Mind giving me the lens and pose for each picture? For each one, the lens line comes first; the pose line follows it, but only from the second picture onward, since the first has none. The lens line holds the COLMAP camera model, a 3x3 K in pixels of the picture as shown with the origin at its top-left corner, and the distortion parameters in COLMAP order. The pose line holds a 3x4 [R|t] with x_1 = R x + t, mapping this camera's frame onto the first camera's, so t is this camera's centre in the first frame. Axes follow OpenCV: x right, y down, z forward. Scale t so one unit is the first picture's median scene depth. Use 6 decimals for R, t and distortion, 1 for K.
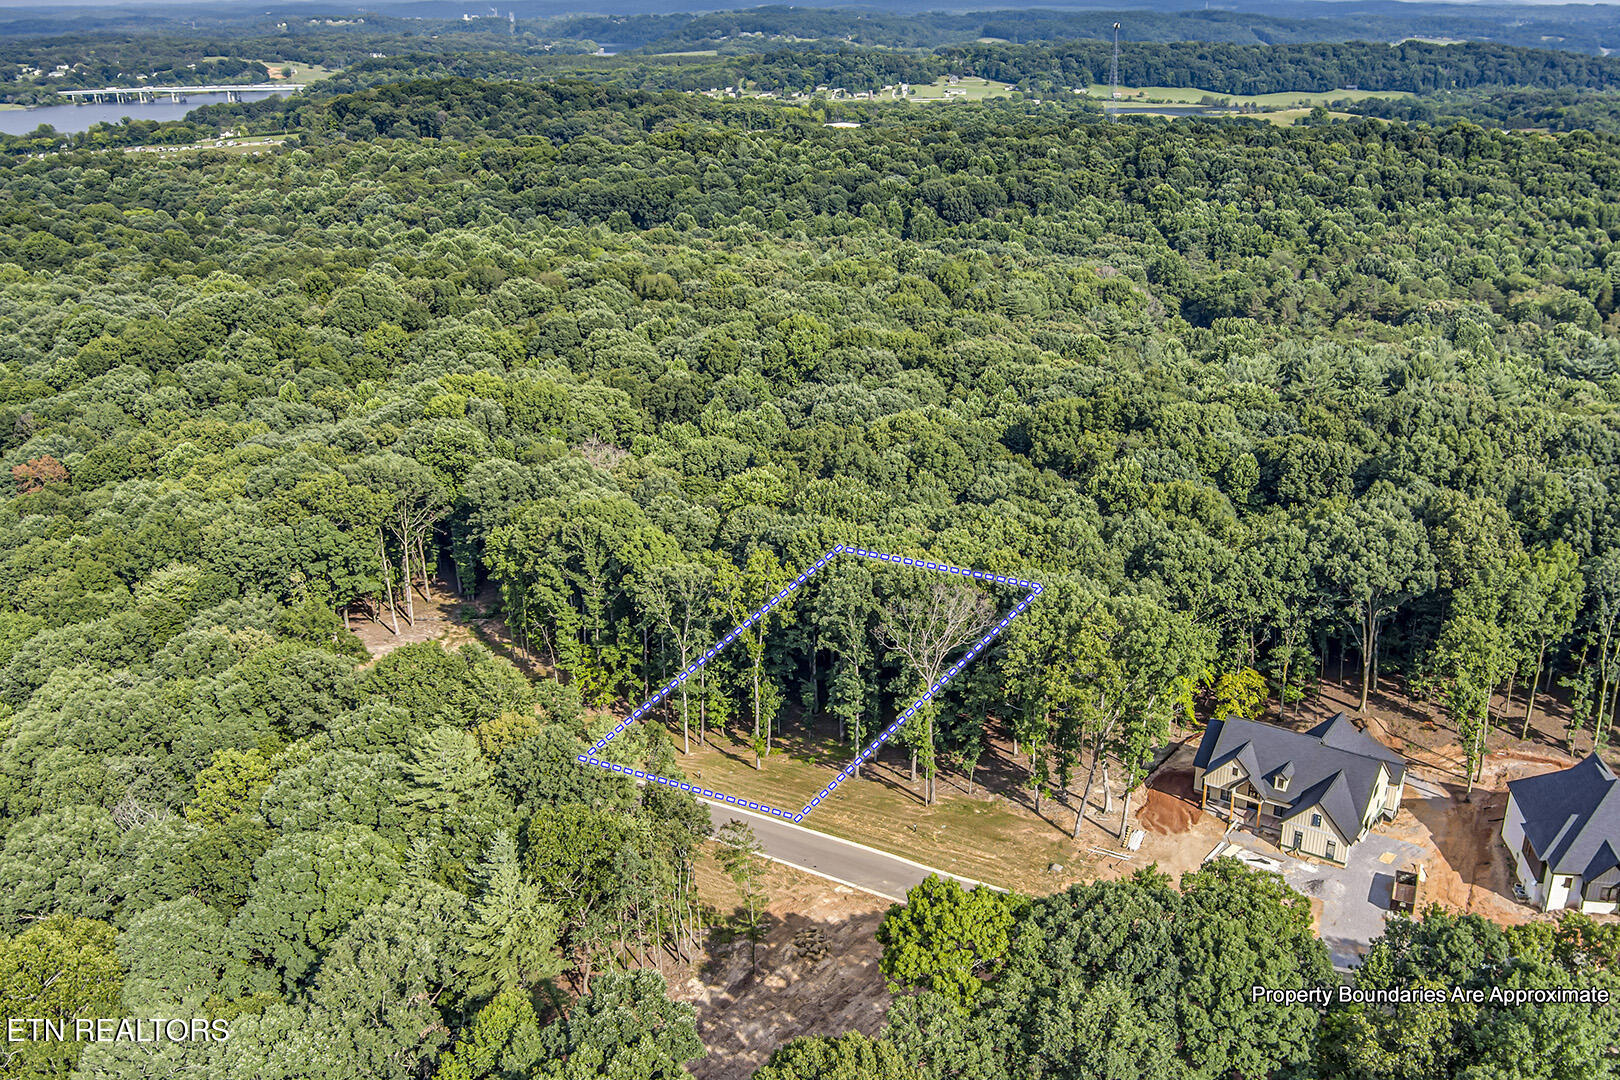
lens RADIAL K [[1314.9, 0, 810.0], [0, 1314.9, 540.0], [0, 0, 1]] dist [-0.082822, 0.026416]
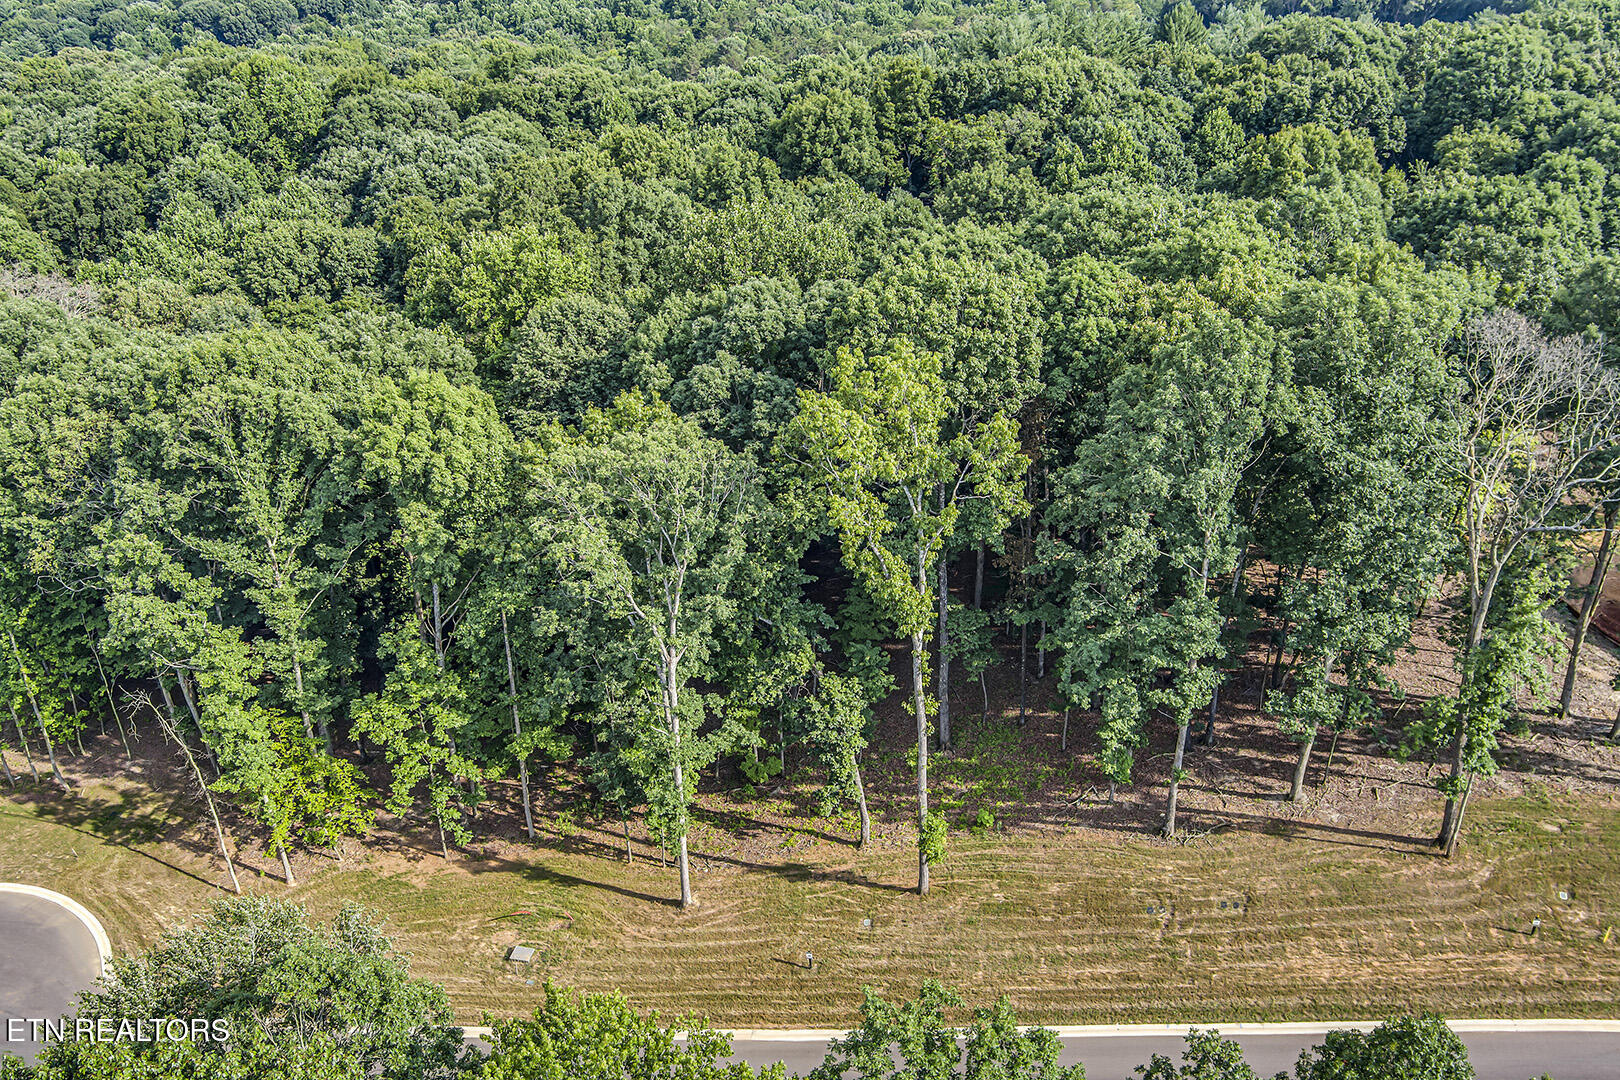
lens RADIAL K [[1314.9, 0, 810.0], [0, 1314.9, 540.0], [0, 0, 1]] dist [-0.082822, 0.026416]
pose [[0.853356, -0.242826, 0.461323, -0.204758], [0.189278, 0.968828, 0.159833, -0.001489], [-0.485754, -0.049077, 0.872717, 0.597413]]
